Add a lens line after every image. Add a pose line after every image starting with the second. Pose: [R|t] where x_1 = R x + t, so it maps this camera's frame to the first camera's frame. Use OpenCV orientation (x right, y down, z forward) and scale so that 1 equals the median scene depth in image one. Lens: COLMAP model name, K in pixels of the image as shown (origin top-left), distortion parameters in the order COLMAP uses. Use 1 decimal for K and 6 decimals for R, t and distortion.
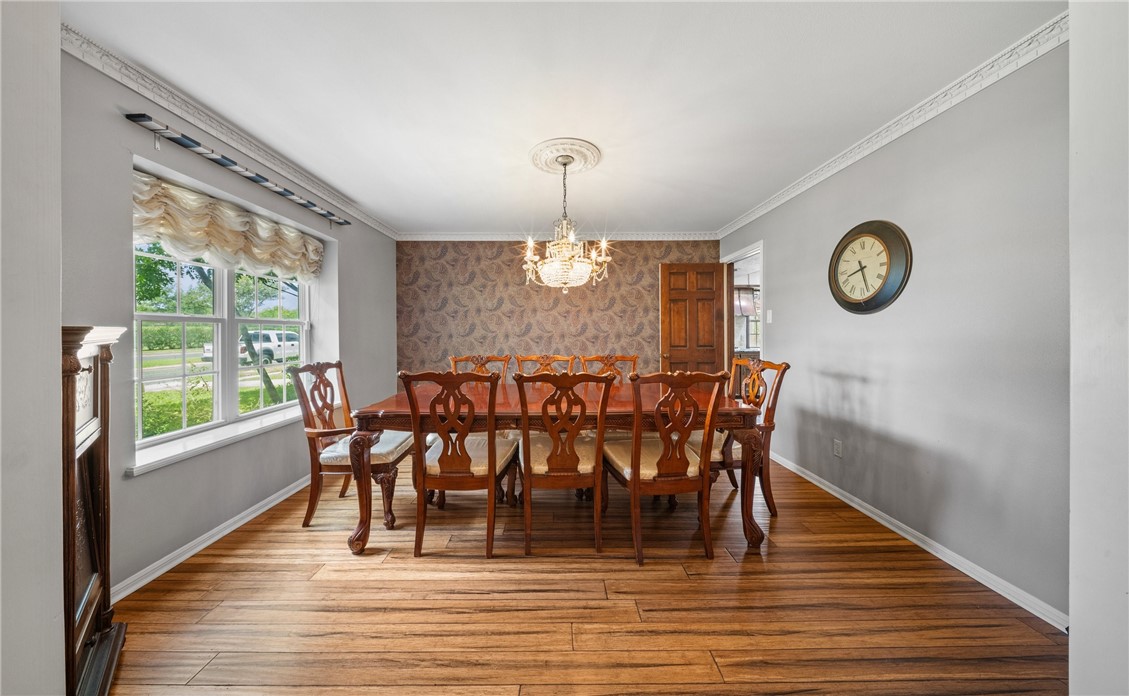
lens RADIAL K [[347.7, 0, 561.8], [0, 347.7, 335.5], [0, 0, 1]] dist [-0.000035, -0.000005]
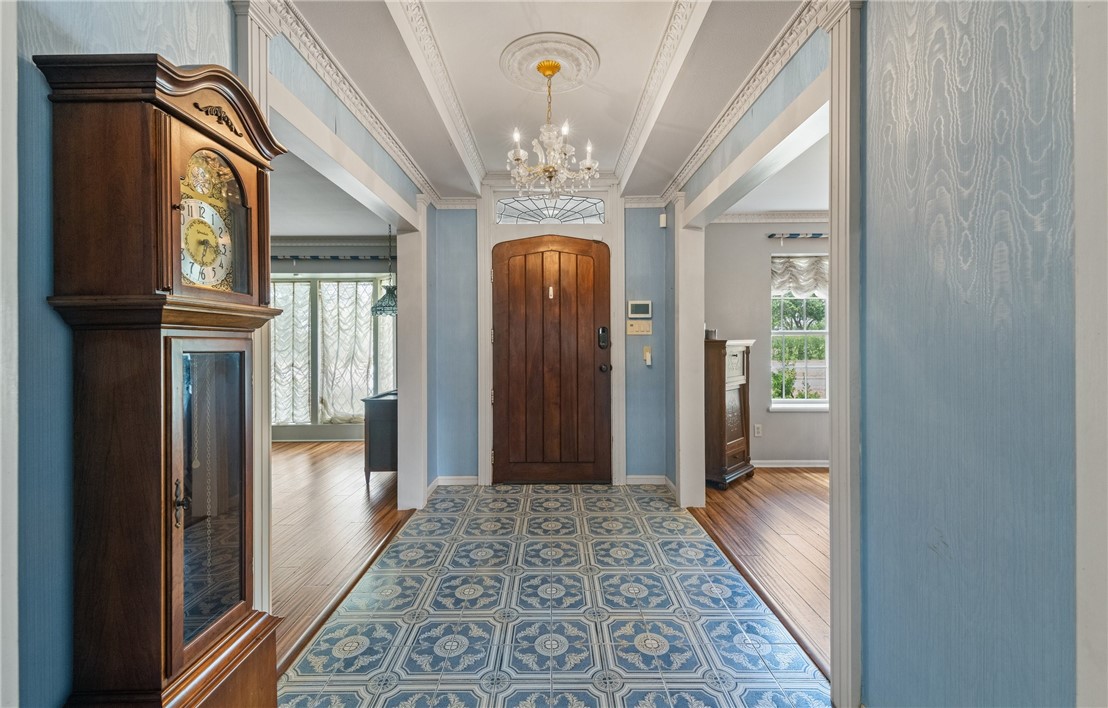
lens RADIAL K [[480.5, 0, 554.0], [0, 480.5, 354.0], [0, 0, 1]] dist [-0.000077, -0.000015]
pose [[-0.003180, 0.010150, -0.999943, 1.440585], [-0.003101, 0.999944, 0.010159, 0.036005], [0.999990, 0.003133, -0.003148, -0.235514]]
